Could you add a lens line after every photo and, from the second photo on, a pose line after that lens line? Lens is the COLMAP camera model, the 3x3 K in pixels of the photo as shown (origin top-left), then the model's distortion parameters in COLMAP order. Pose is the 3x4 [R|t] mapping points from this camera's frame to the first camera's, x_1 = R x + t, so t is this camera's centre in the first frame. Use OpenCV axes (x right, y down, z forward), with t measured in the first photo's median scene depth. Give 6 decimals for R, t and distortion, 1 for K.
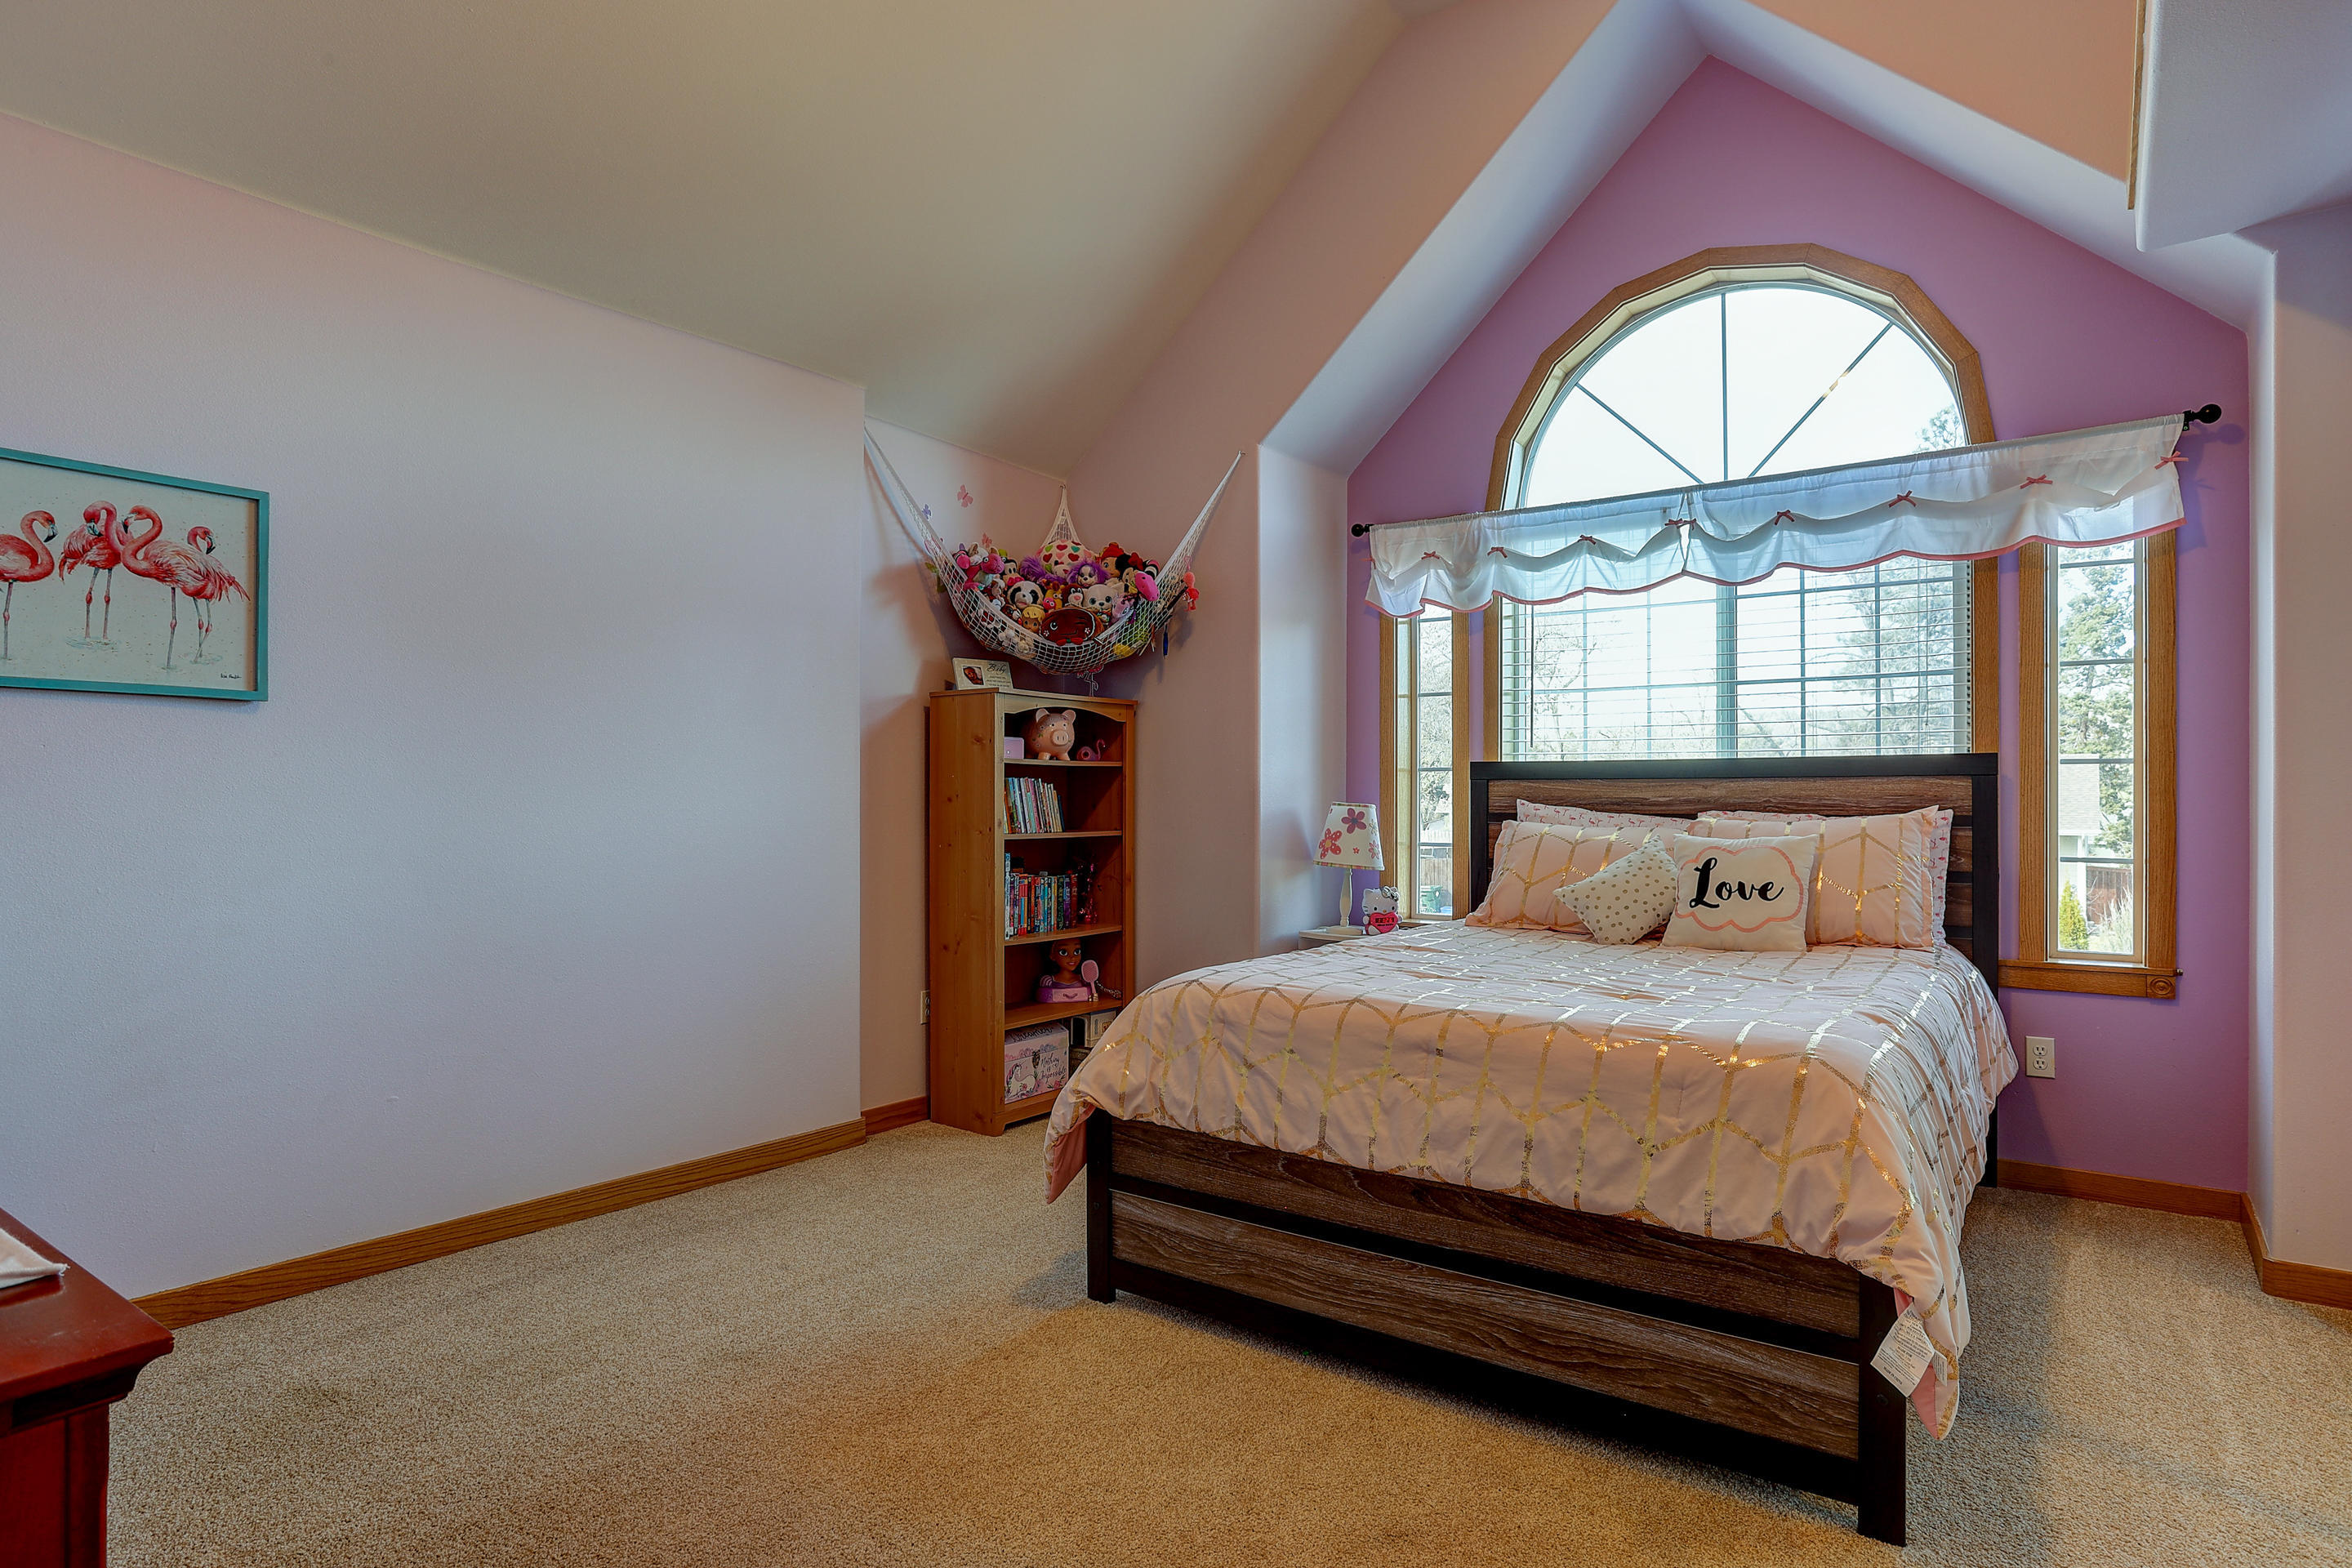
lens RADIAL K [[1230.5, 0, 1189.3], [0, 1230.5, 791.5], [0, 0, 1]] dist [-0.024019, -0.001637]
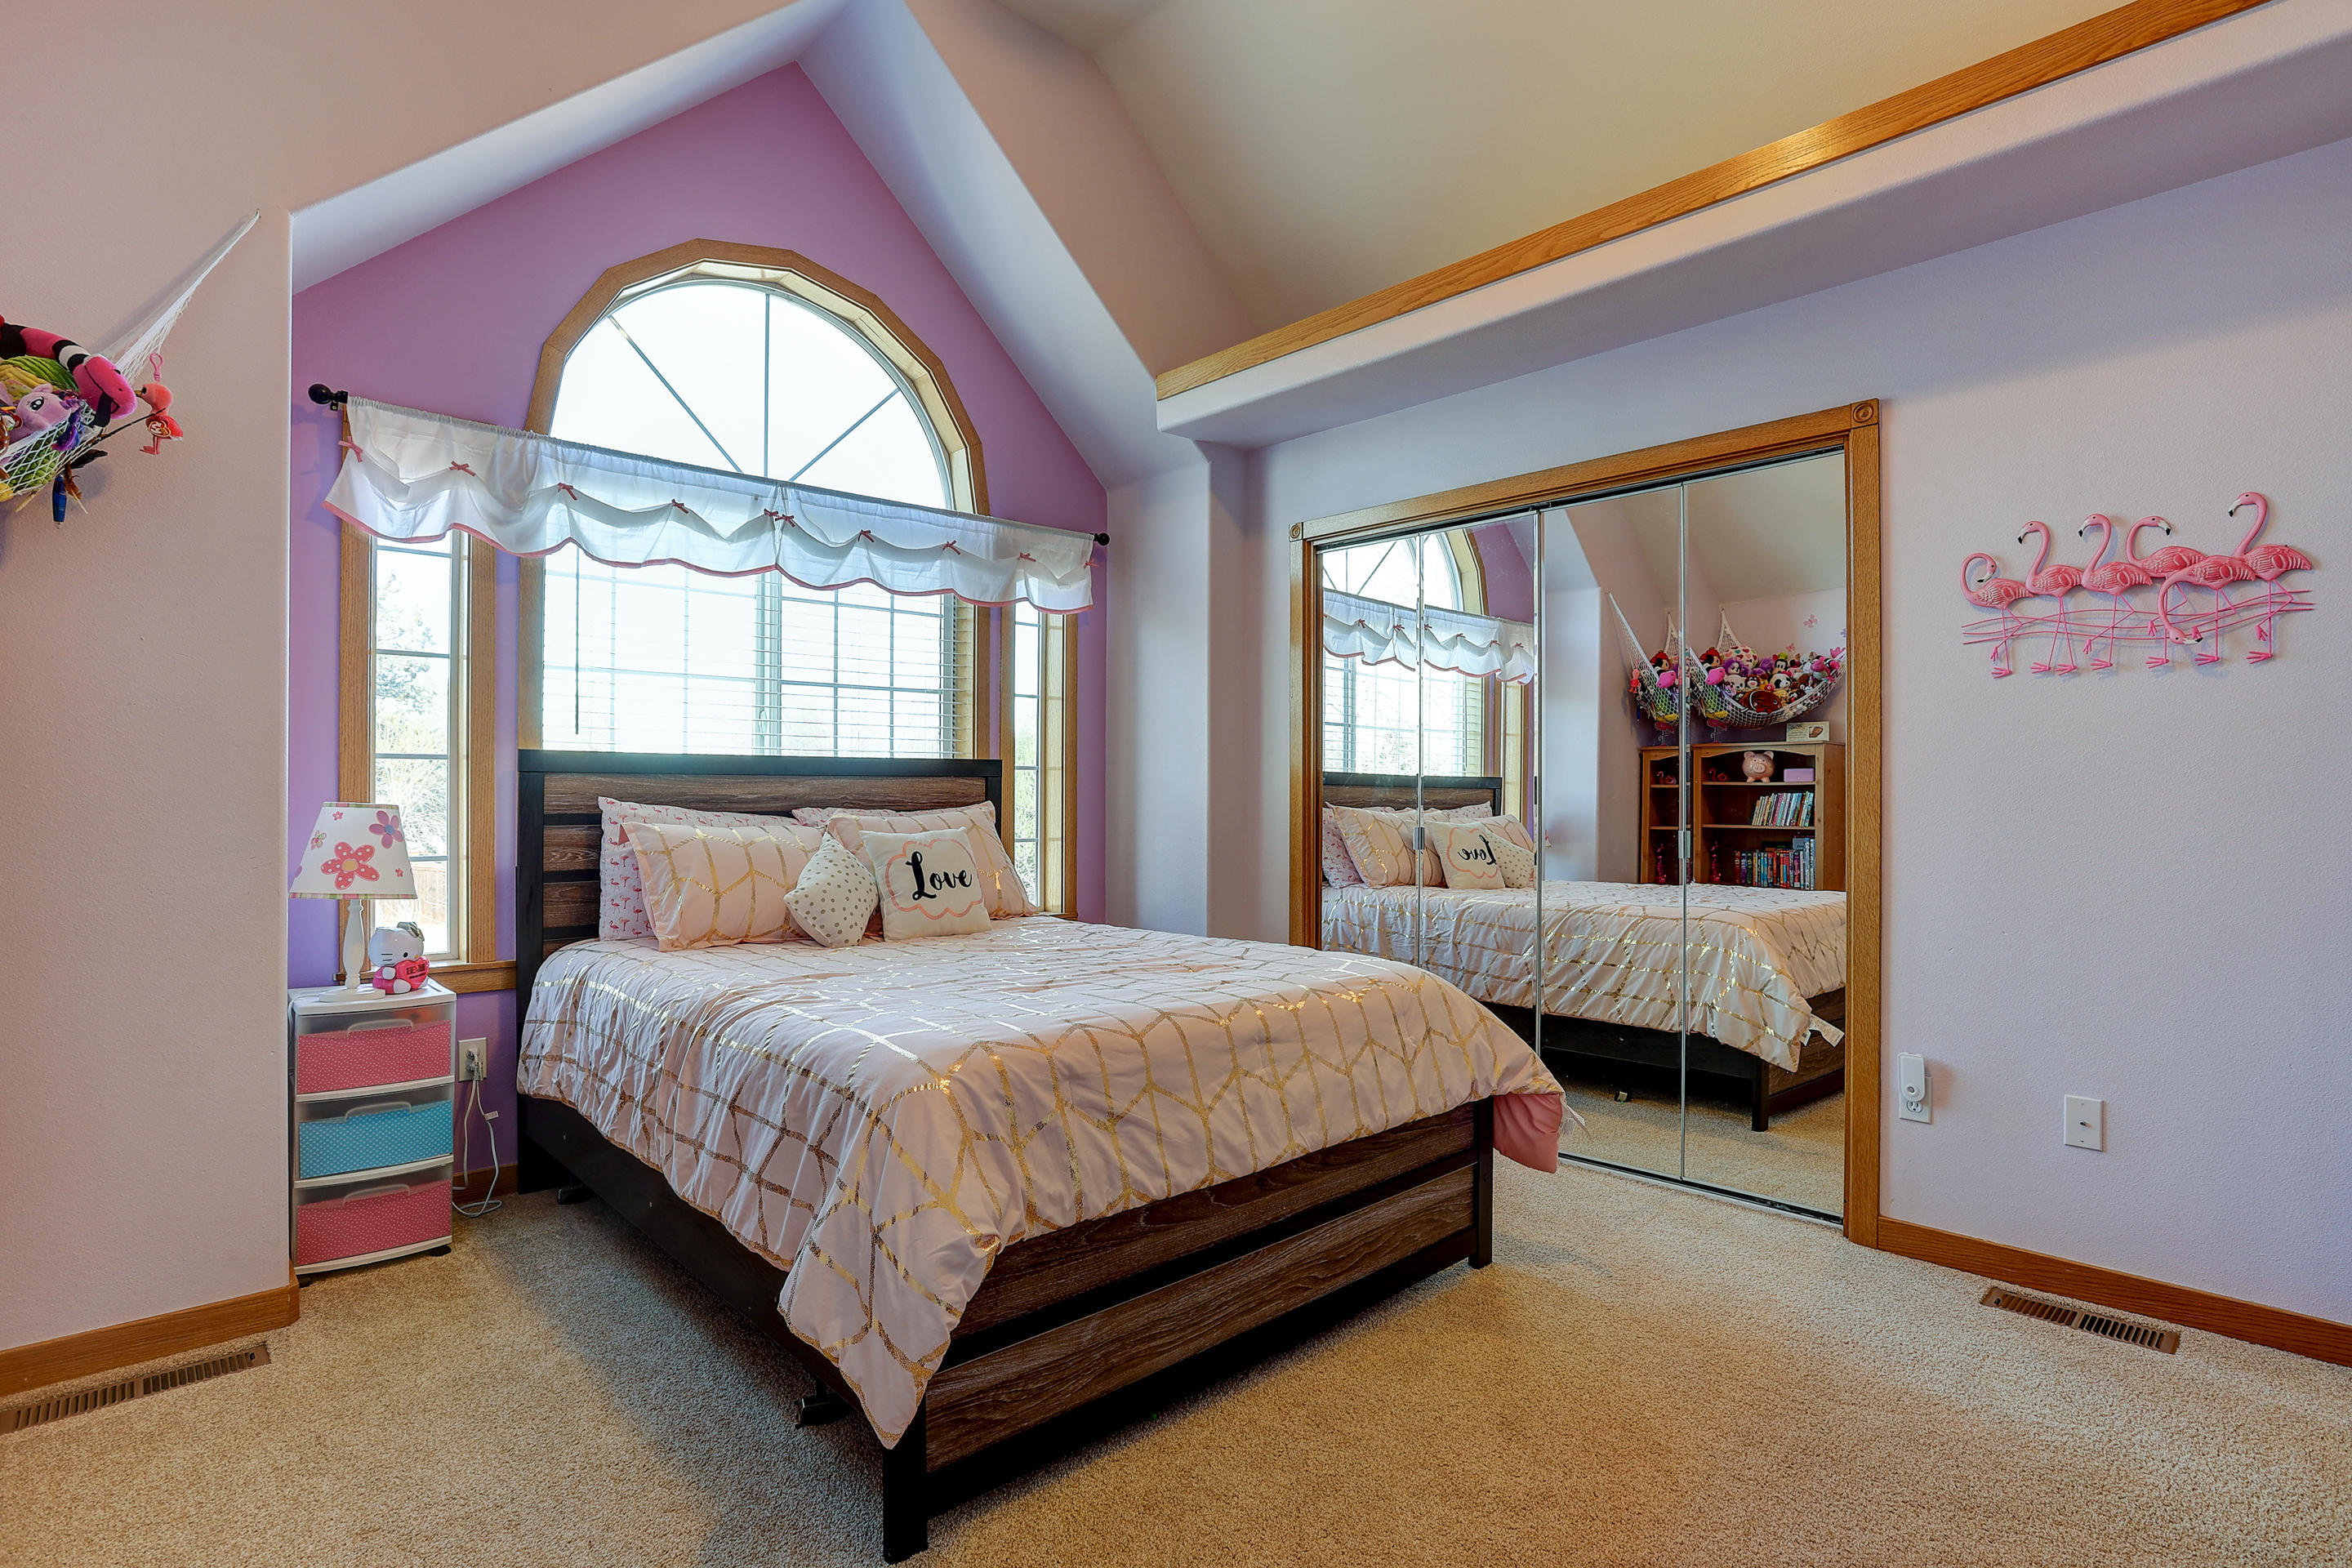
lens RADIAL K [[1162.1, 0, 1185.8], [0, 1162.1, 789.4], [0, 0, 1]] dist [-0.043103, 0.008352]
pose [[0.193697, 0.002061, 0.981059, -0.470305], [-0.005416, 0.999985, -0.001031, -0.000189], [-0.981047, -0.005113, 0.193705, 0.527323]]
